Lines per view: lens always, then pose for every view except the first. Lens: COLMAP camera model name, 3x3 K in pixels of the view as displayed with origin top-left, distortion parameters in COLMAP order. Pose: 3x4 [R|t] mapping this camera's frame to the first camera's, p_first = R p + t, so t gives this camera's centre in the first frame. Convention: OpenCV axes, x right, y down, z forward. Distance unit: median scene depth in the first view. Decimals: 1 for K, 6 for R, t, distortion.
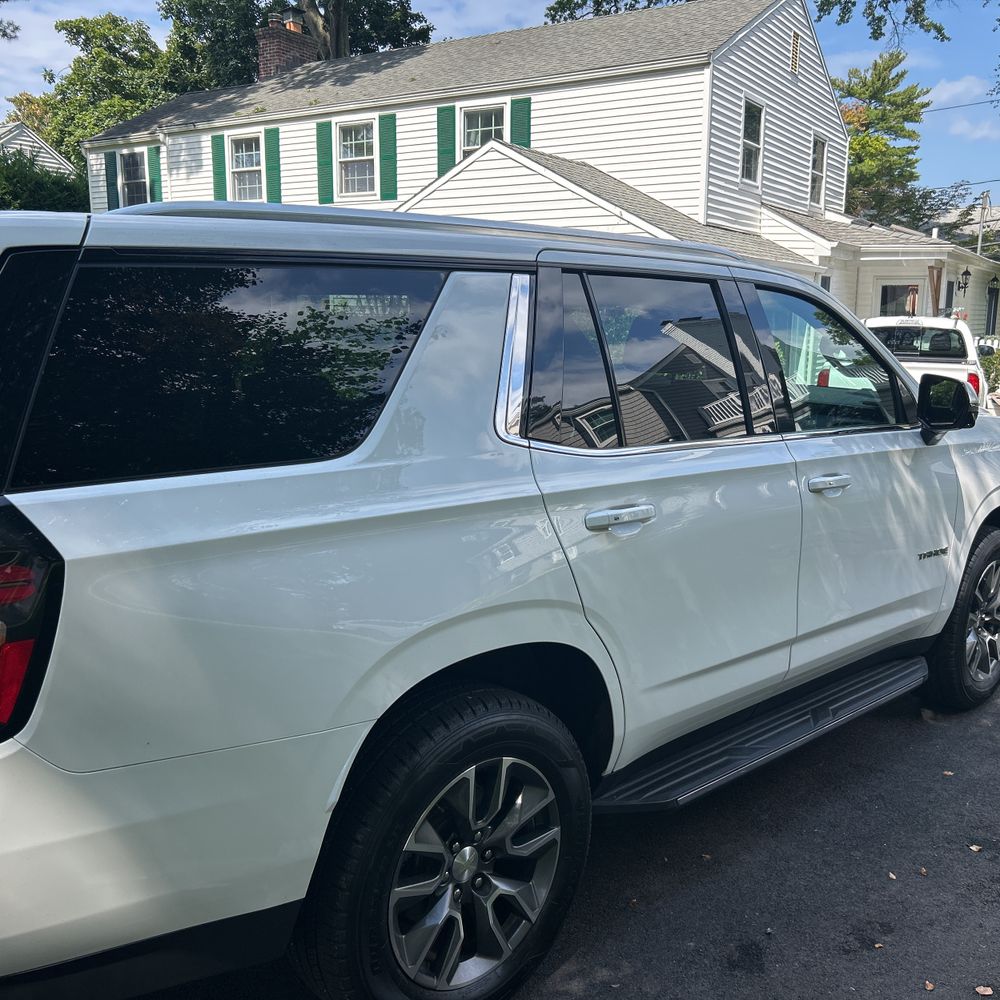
lens RADIAL K [[1014.1, 0, 514.3], [0, 1014.1, 513.0], [0, 0, 1]] dist [0.017153, 0.002798]
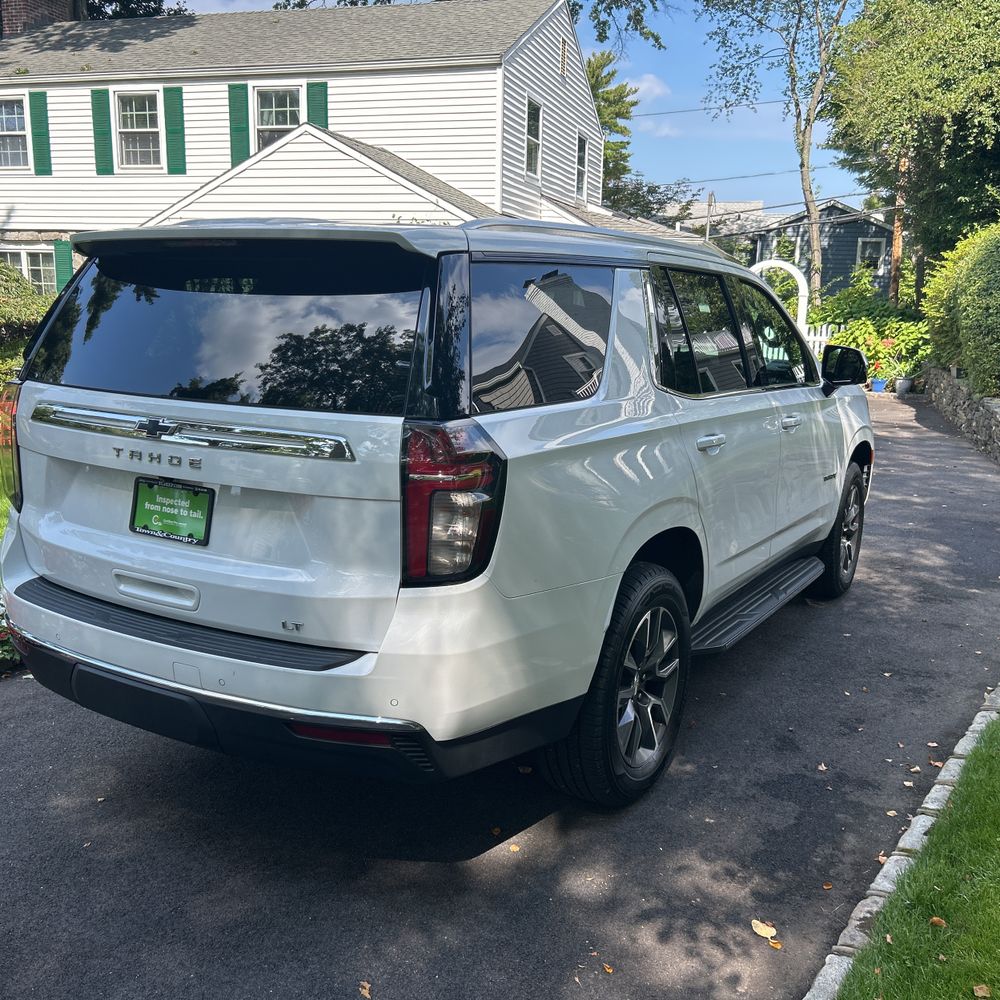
lens RADIAL K [[1014.1, 0, 514.3], [0, 1014.1, 513.0], [0, 0, 1]] dist [0.017153, 0.002798]
pose [[0.964285, -0.040897, 0.261692, -0.081060], [0.035849, 0.999068, 0.024037, 0.009073], [-0.262431, -0.013797, 0.964852, -0.046898]]
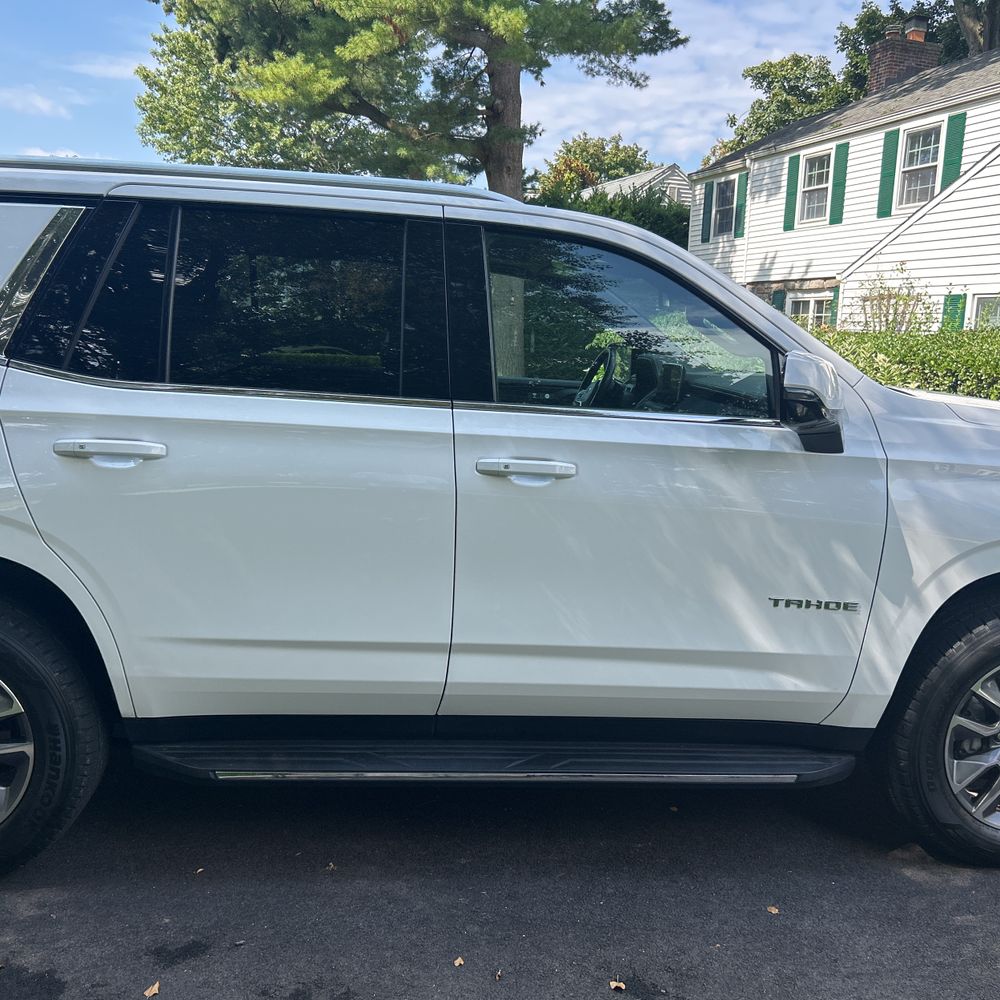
lens RADIAL K [[1014.1, 0, 514.3], [0, 1014.1, 513.0], [0, 0, 1]] dist [0.017153, 0.002798]
pose [[0.790797, 0.124189, -0.599348, 0.150959], [-0.142593, 0.989637, 0.016918, -0.001200], [0.595238, 0.072084, 0.800310, 0.067456]]
